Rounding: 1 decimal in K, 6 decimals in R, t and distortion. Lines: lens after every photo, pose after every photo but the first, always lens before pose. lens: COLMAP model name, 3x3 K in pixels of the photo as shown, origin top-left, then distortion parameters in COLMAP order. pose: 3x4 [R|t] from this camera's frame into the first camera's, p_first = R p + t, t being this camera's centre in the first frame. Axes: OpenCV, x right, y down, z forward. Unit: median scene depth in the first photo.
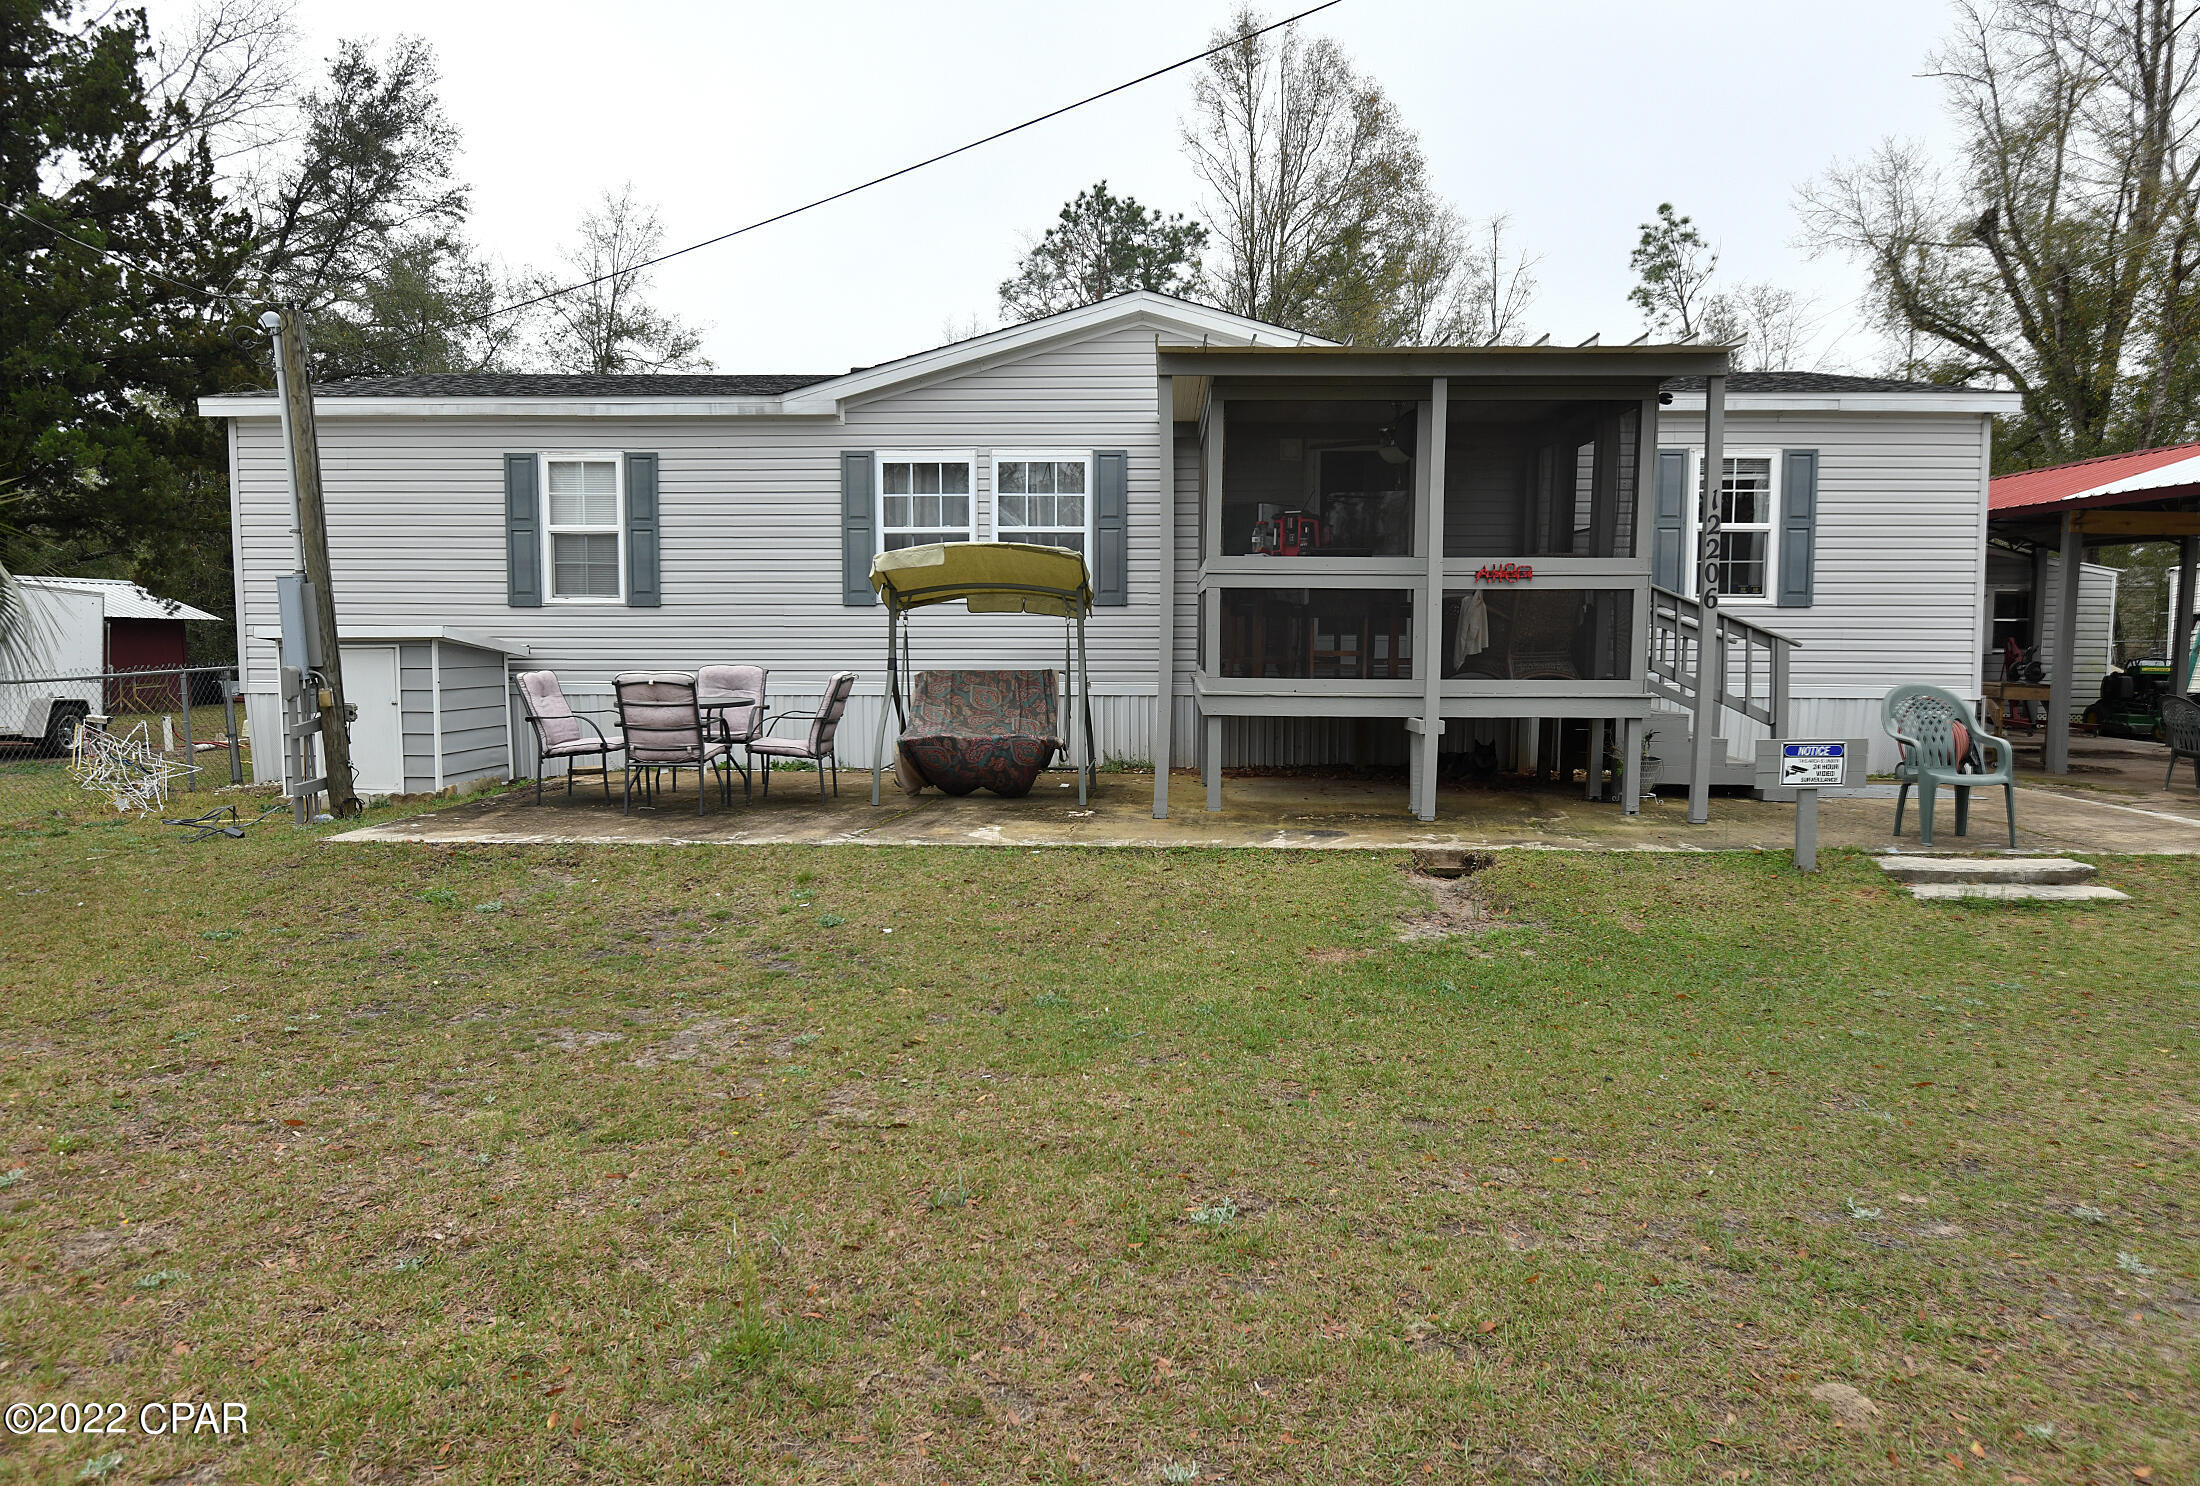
lens RADIAL K [[1341.6, 0, 1100.0], [0, 1341.6, 743.0], [0, 0, 1]] dist [0.006503, -0.025007]
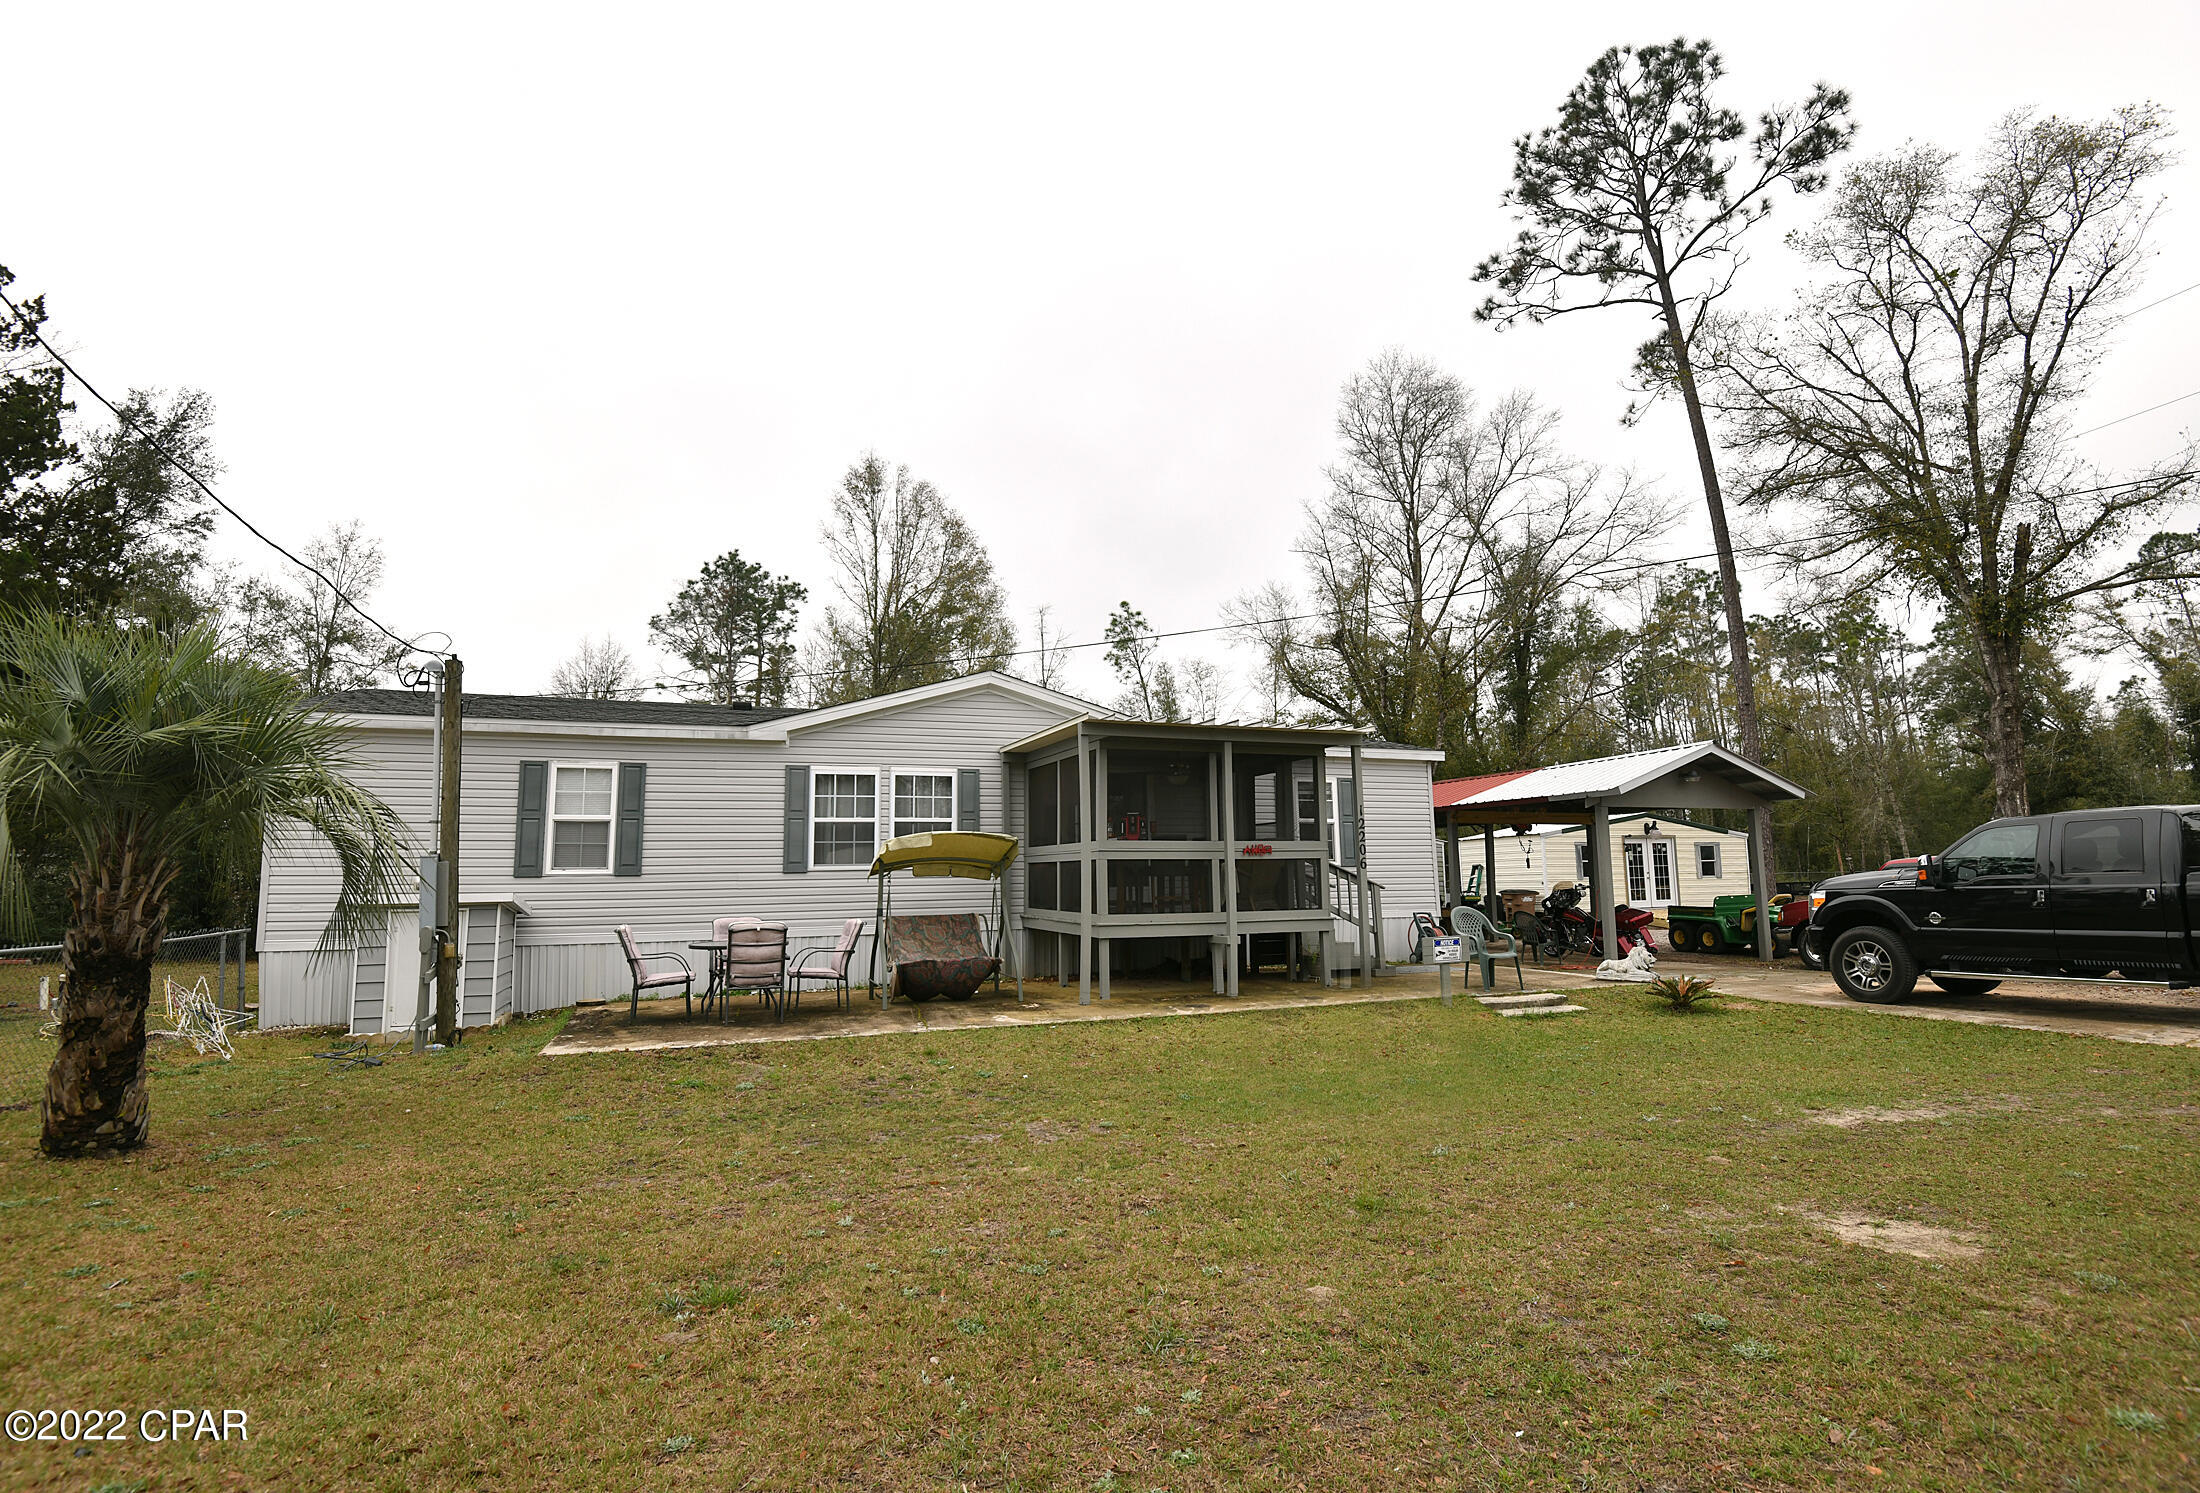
lens RADIAL K [[1019.6, 0, 1100.0], [0, 1019.6, 746.5], [0, 0, 1]] dist [-0.001947, -0.000092]
pose [[0.927800, 0.032061, 0.371698, -0.284144], [0.048982, 0.977209, -0.206553, 0.005246], [-0.369849, 0.209846, 0.905084, -0.118097]]
